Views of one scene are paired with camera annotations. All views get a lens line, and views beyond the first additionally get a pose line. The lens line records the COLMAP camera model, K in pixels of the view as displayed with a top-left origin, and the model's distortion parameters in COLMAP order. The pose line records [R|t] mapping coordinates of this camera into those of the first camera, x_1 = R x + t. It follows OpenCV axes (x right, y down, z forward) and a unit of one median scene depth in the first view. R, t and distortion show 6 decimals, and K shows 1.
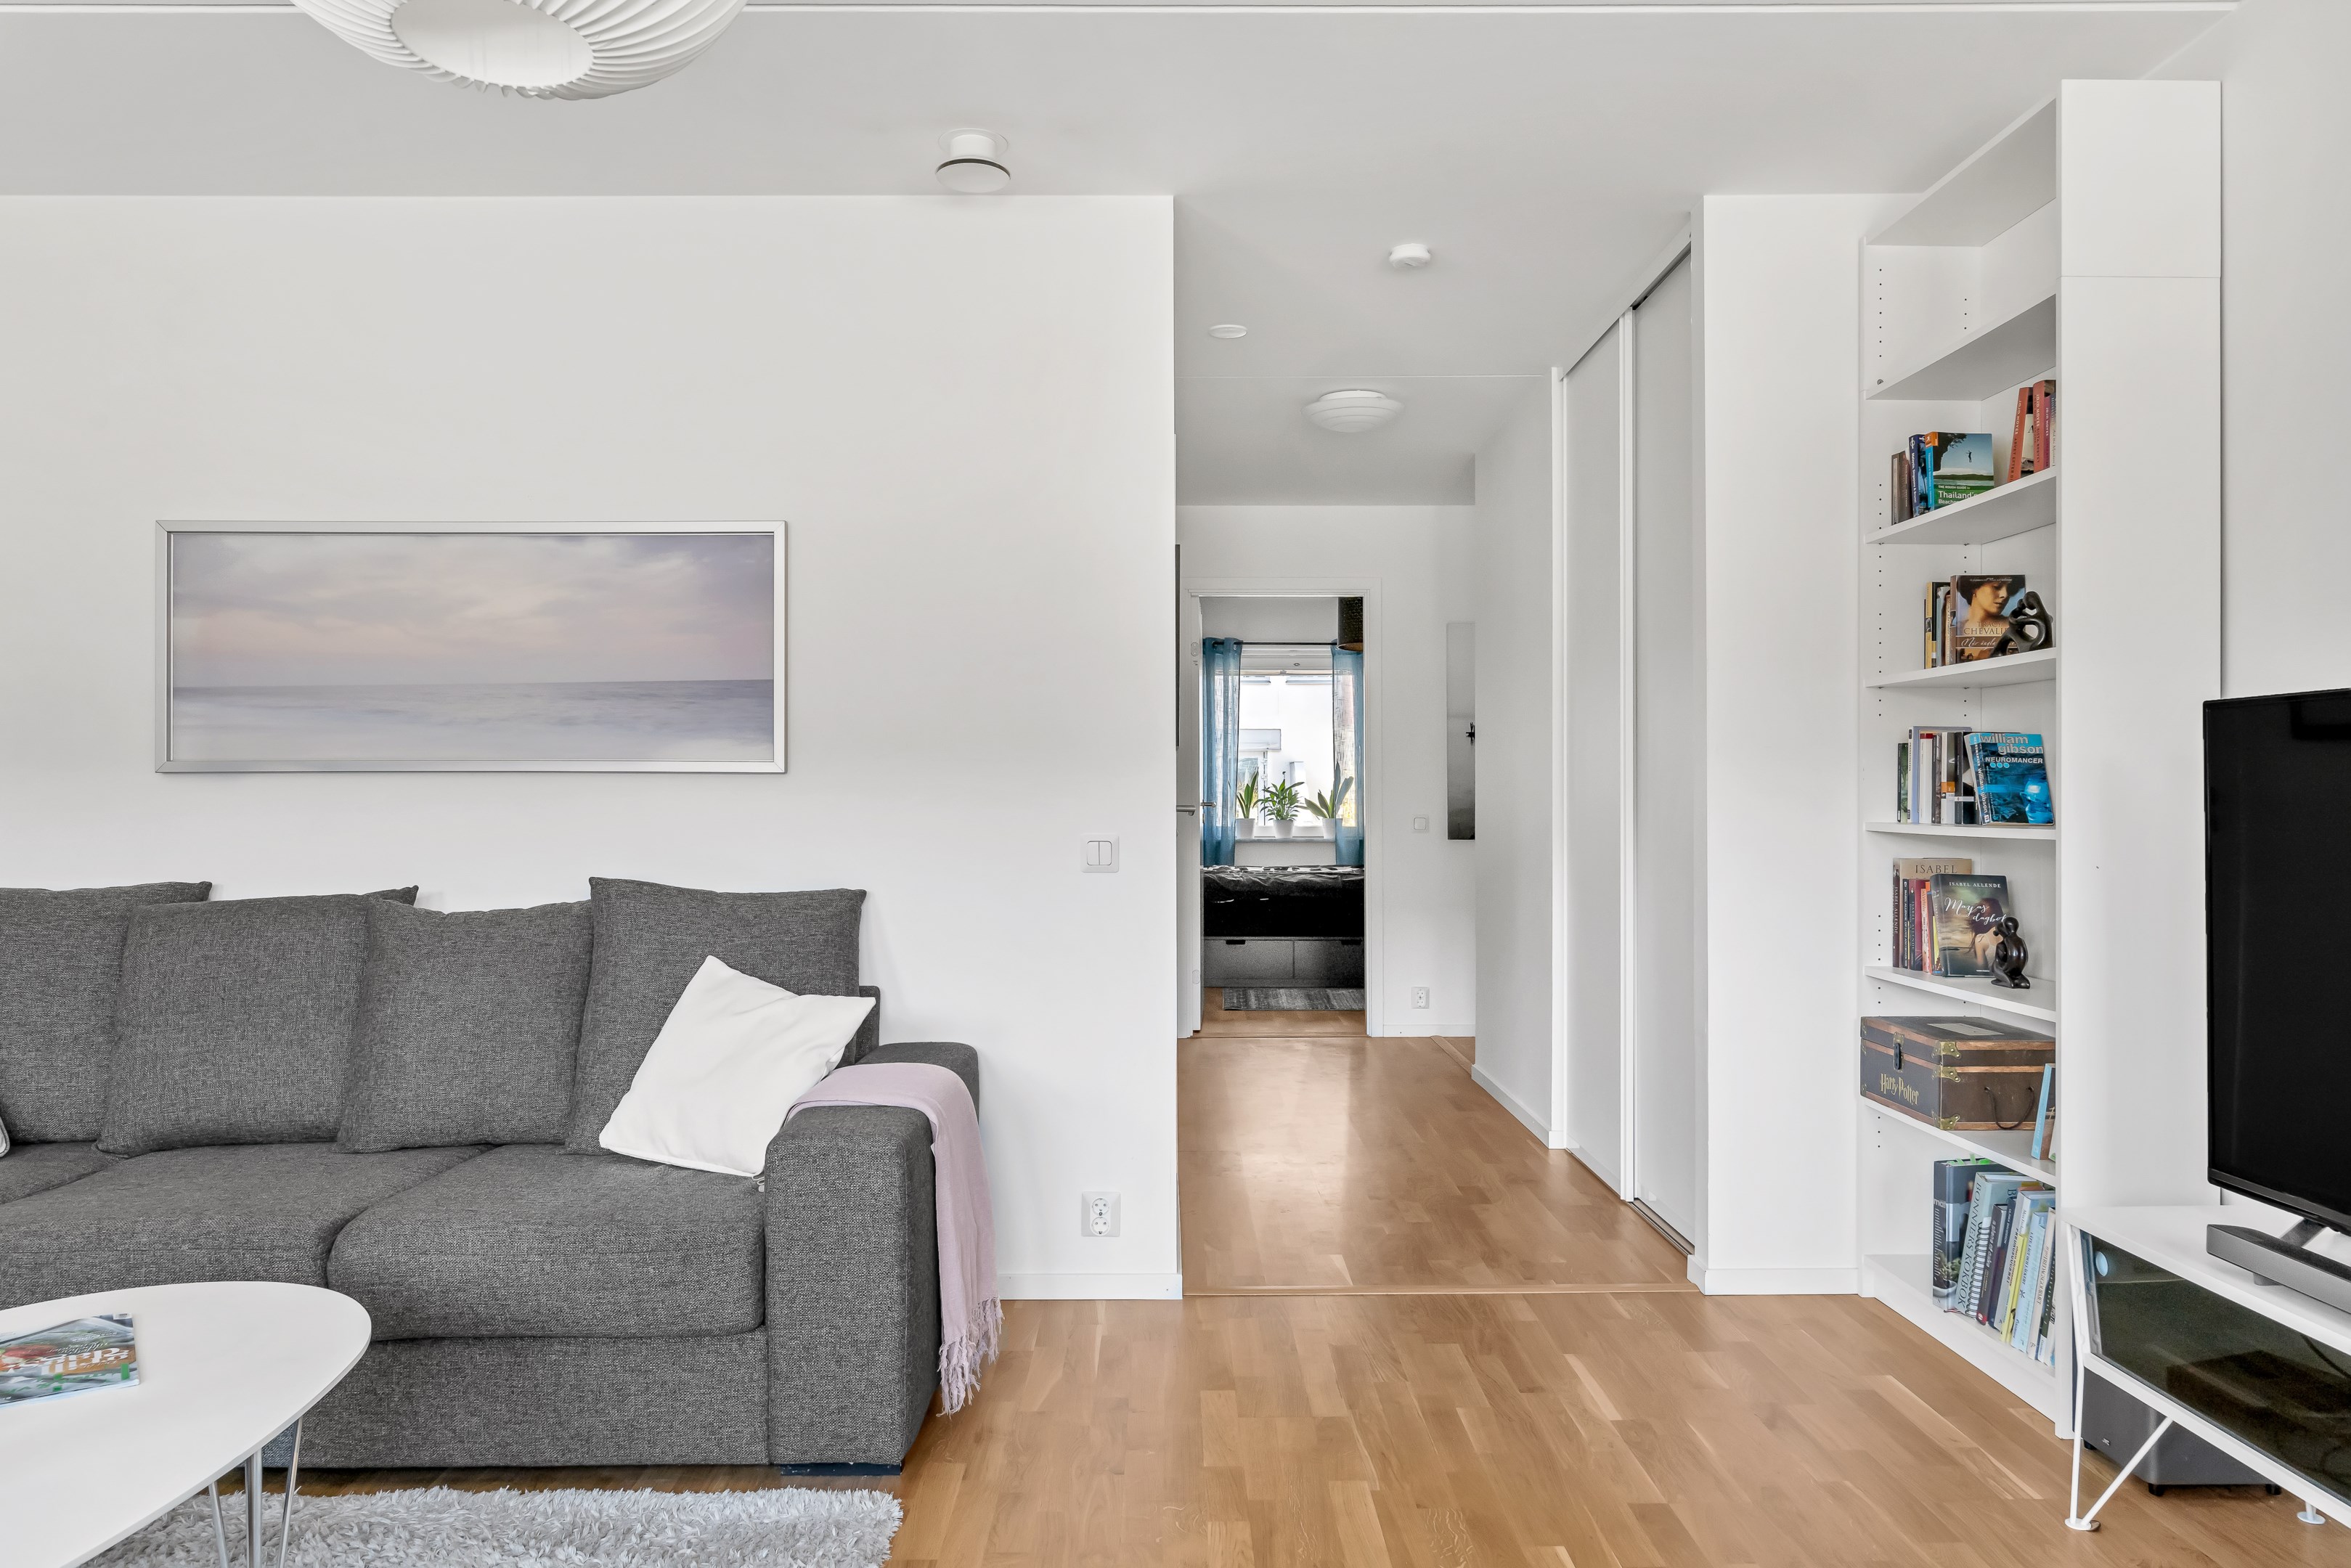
lens RADIAL K [[1617.1, 0, 1176.6], [0, 1617.1, 793.0], [0, 0, 1]] dist [0.000940, 0.000979]
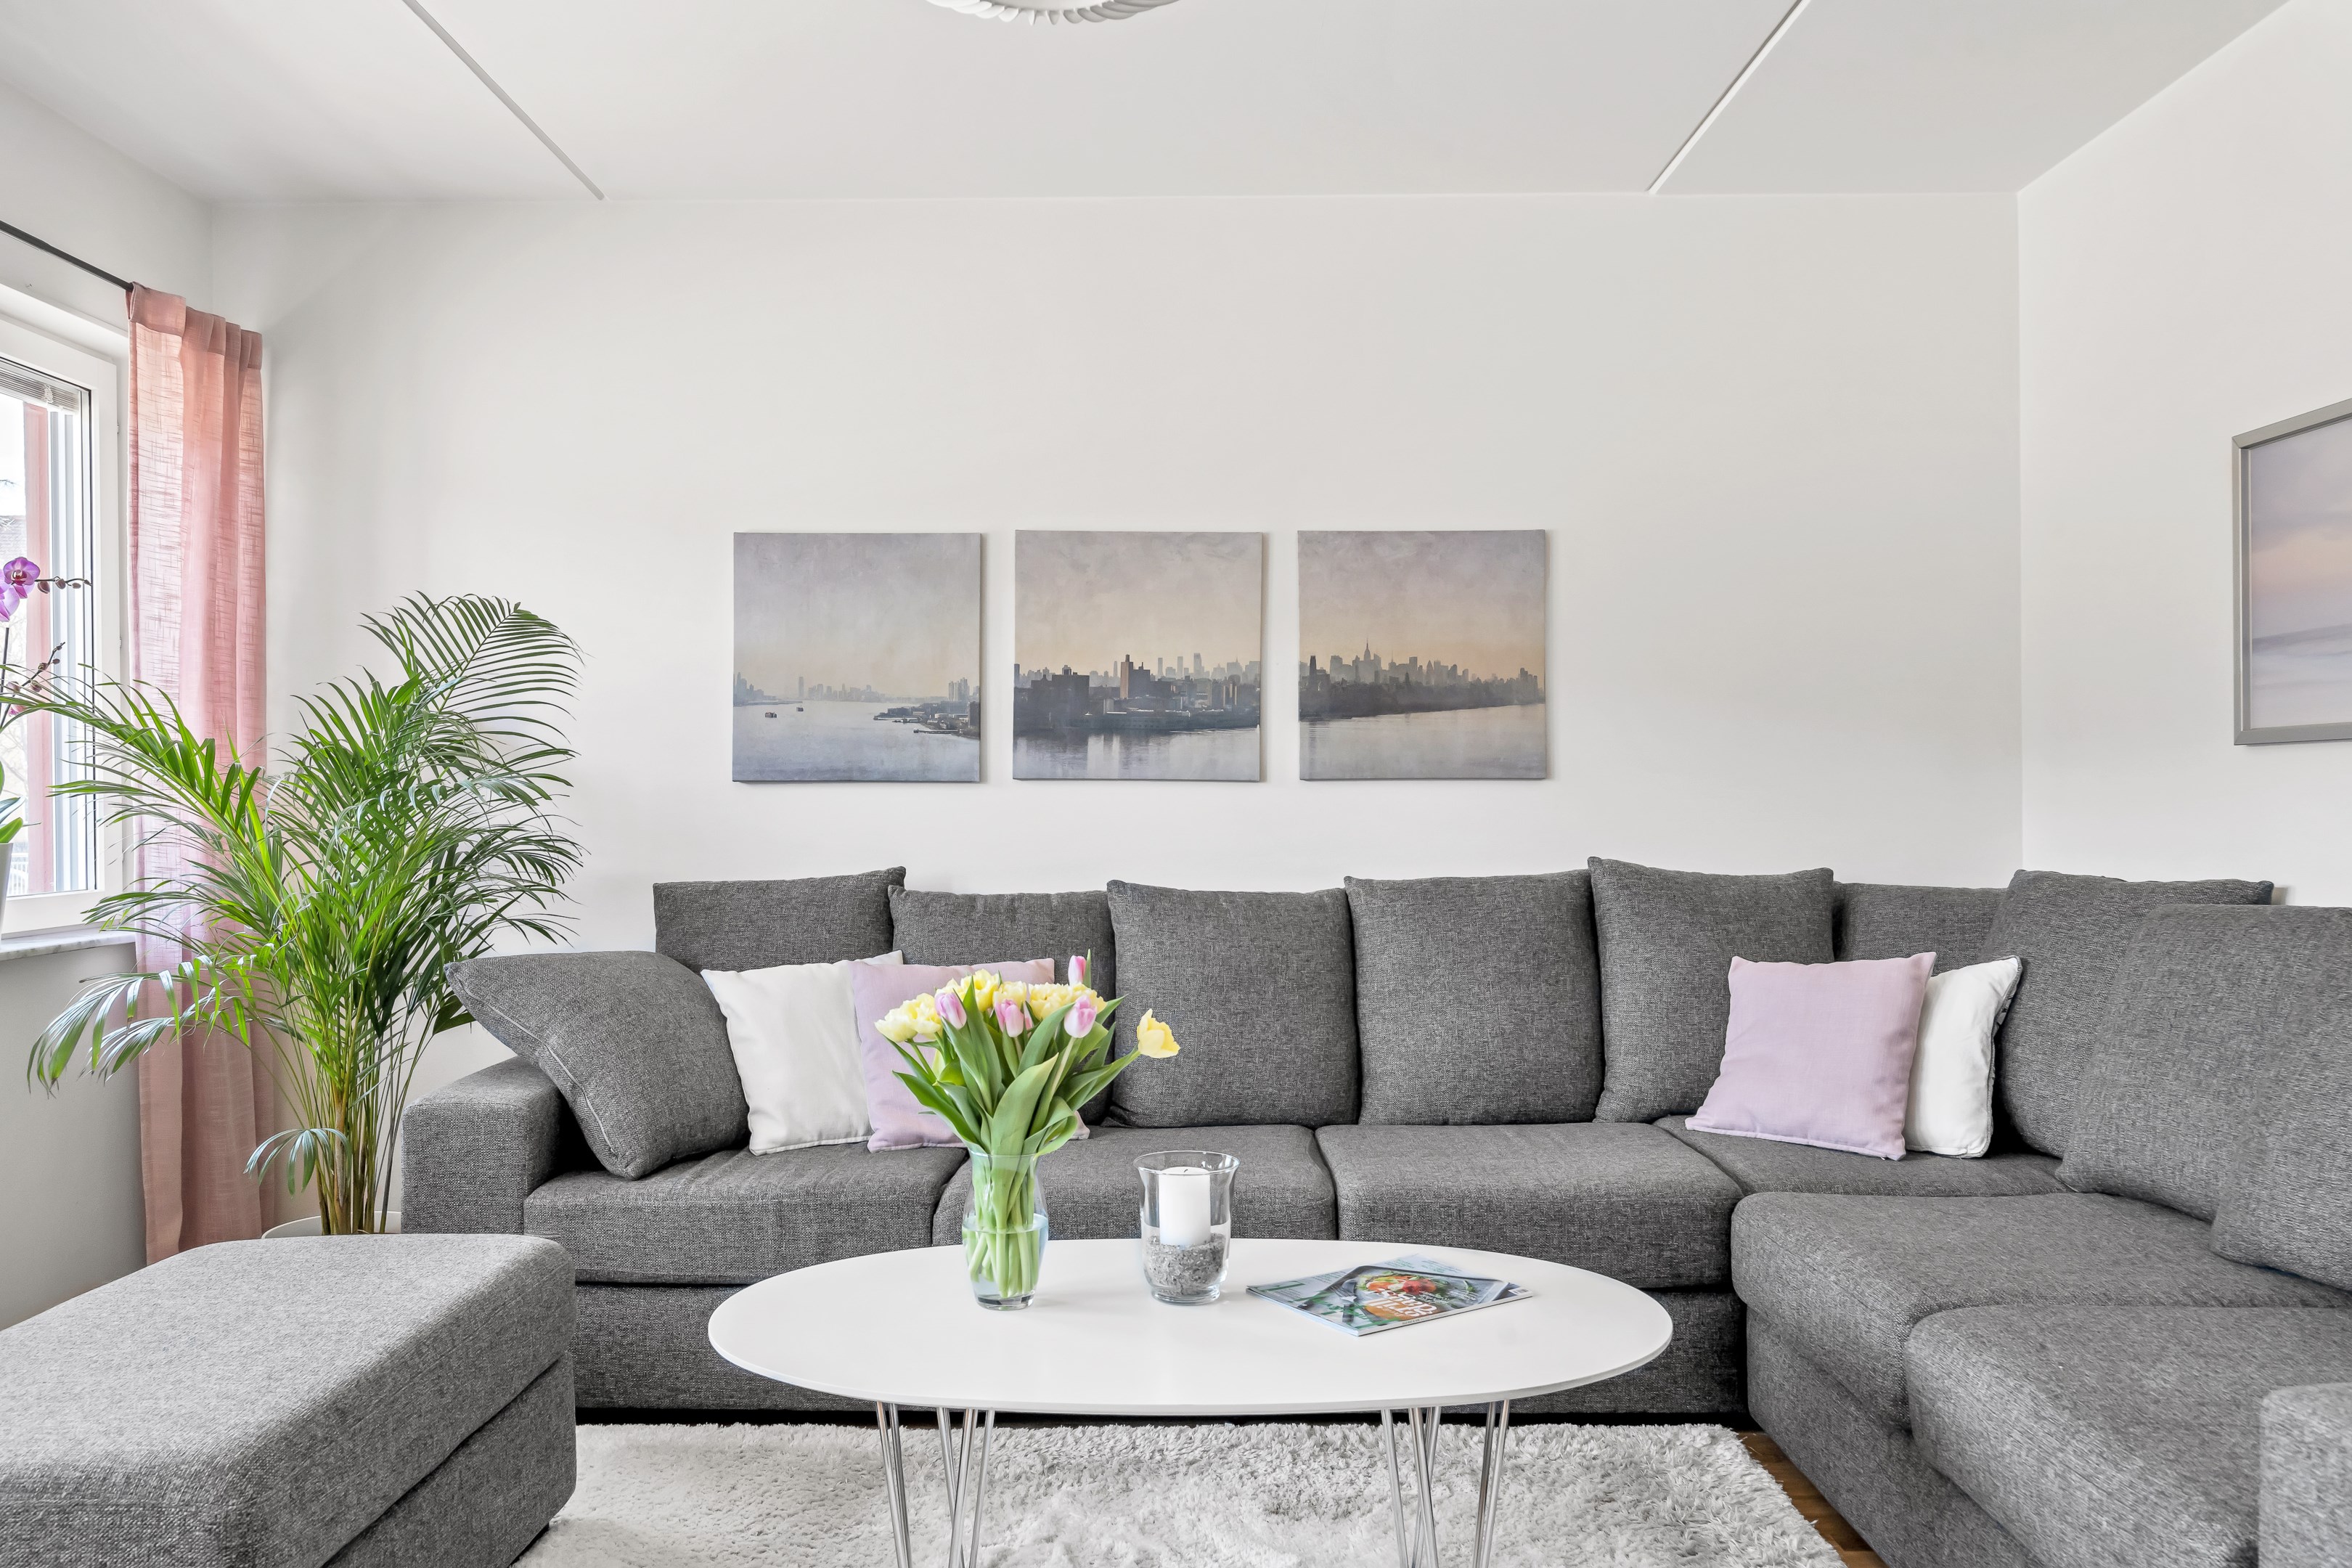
lens RADIAL K [[1770.6, 0, 1173.7], [0, 1770.6, 783.1], [0, 0, 1]] dist [-0.001159, -0.001098]
pose [[-0.014337, -0.001950, -0.999895, 0.295563], [0.011162, 0.999935, -0.002110, 0.002718], [0.999835, -0.011191, -0.014314, 0.511492]]
